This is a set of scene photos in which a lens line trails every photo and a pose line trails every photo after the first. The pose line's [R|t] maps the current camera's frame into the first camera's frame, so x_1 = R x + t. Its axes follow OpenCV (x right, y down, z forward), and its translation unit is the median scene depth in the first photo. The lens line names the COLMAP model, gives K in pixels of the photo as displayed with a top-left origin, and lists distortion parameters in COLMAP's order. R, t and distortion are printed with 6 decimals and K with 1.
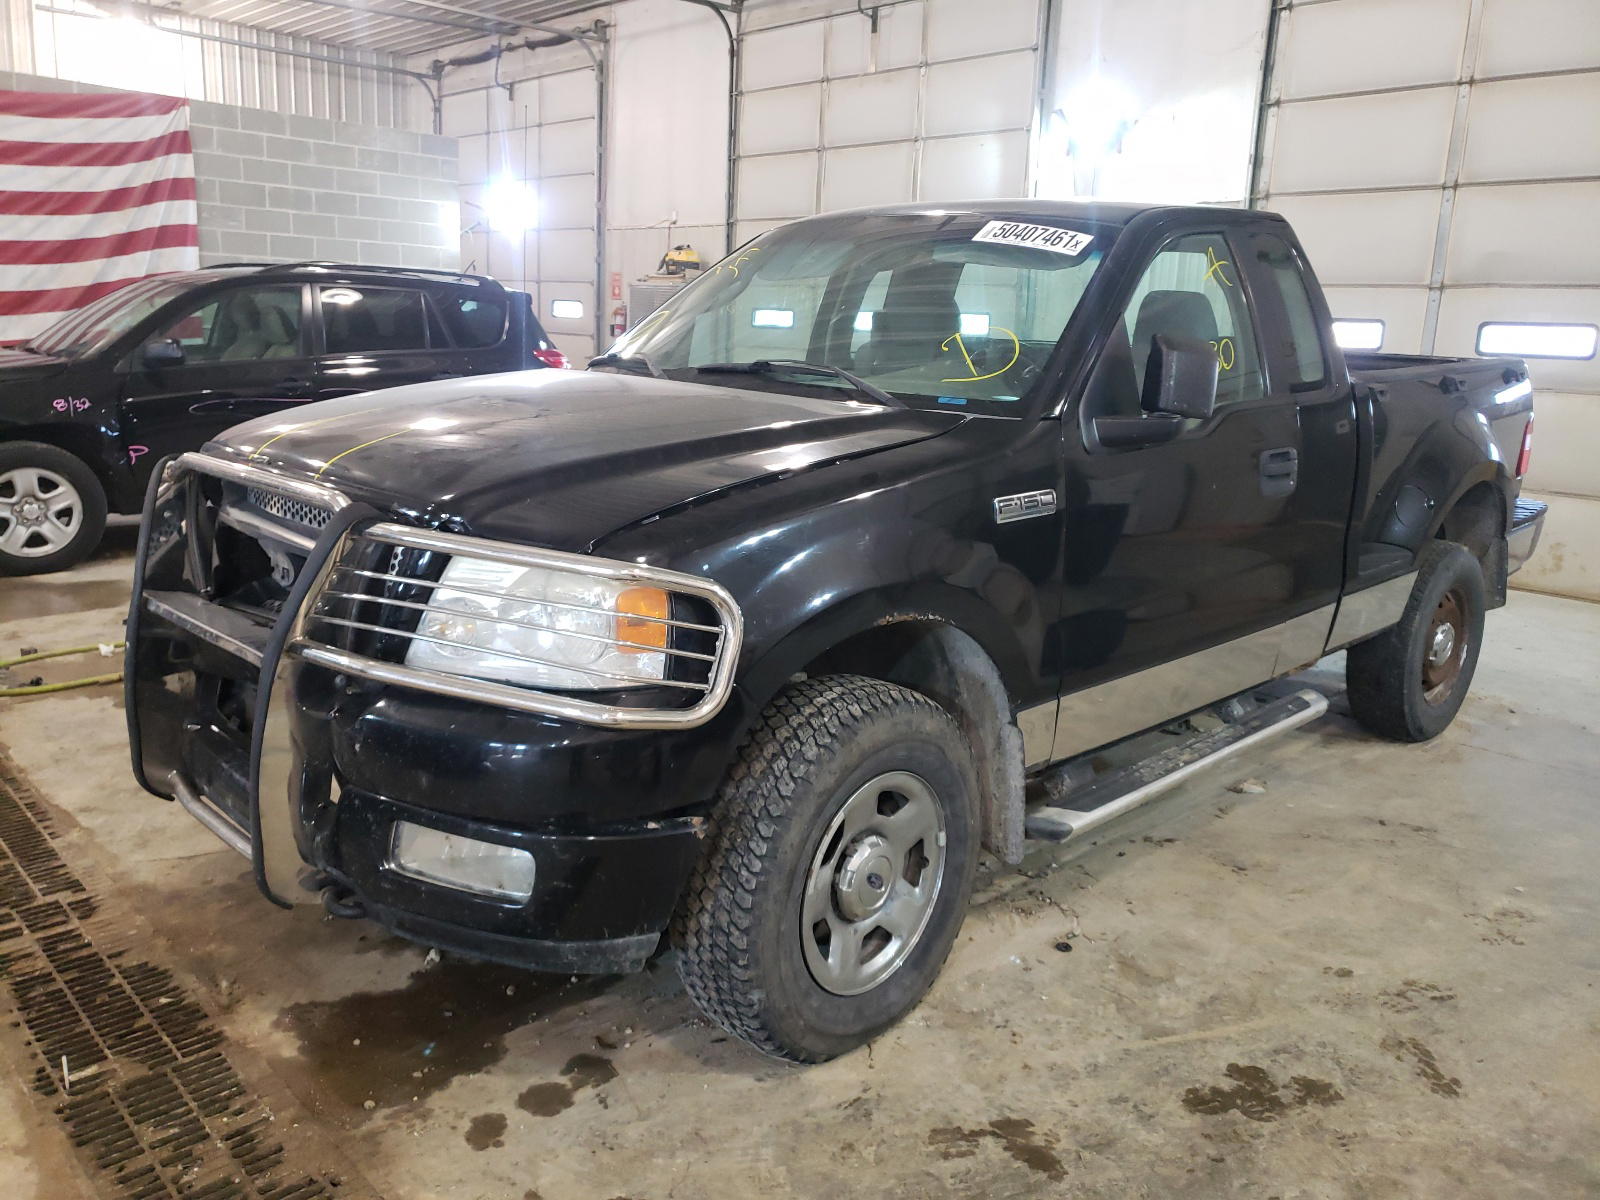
lens RADIAL K [[1245.2, 0, 800.0], [0, 1245.2, 600.0], [0, 0, 1]] dist [0.028157, 0.004240]
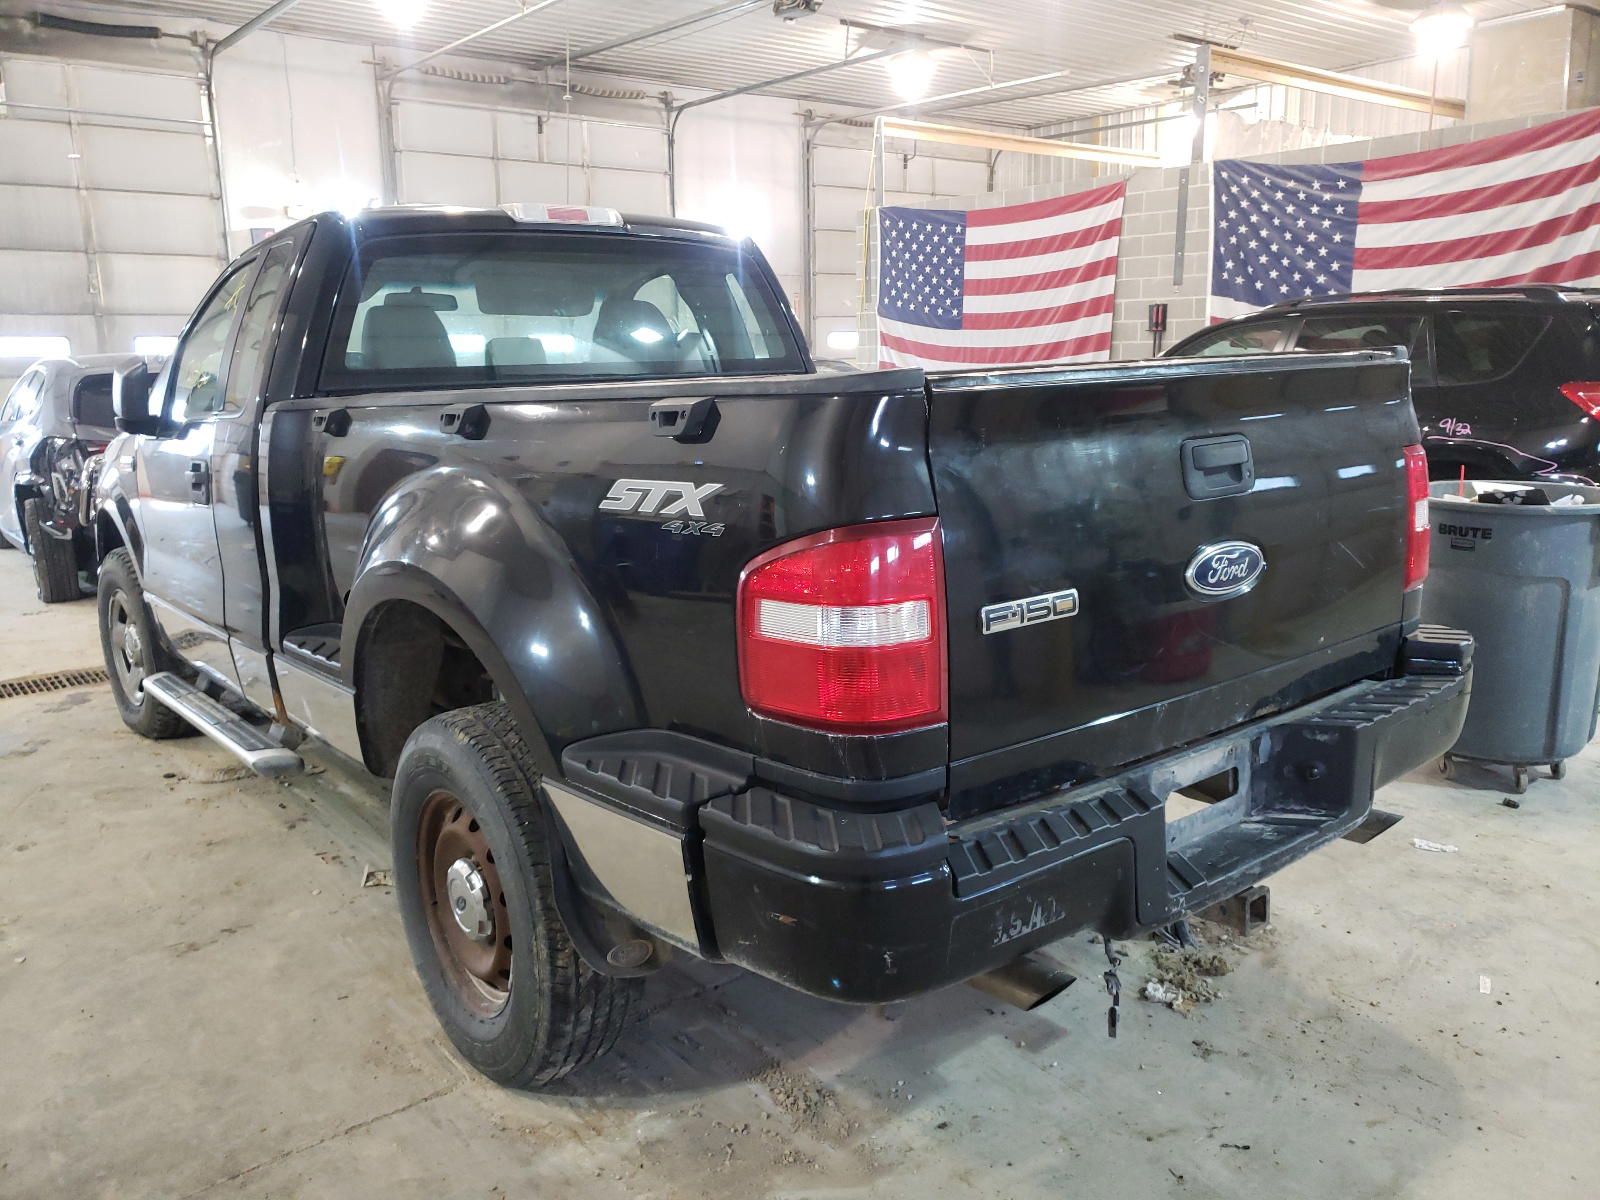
lens RADIAL K [[1205.0, 0, 800.0], [0, 1205.0, 600.0], [0, 0, 1]] dist [0.120740, 0.000752]
pose [[-0.101988, 0.169039, -0.980318, 1.263901], [-0.192710, 0.963432, 0.186176, -0.295247], [0.975941, 0.207905, -0.065683, 1.419788]]
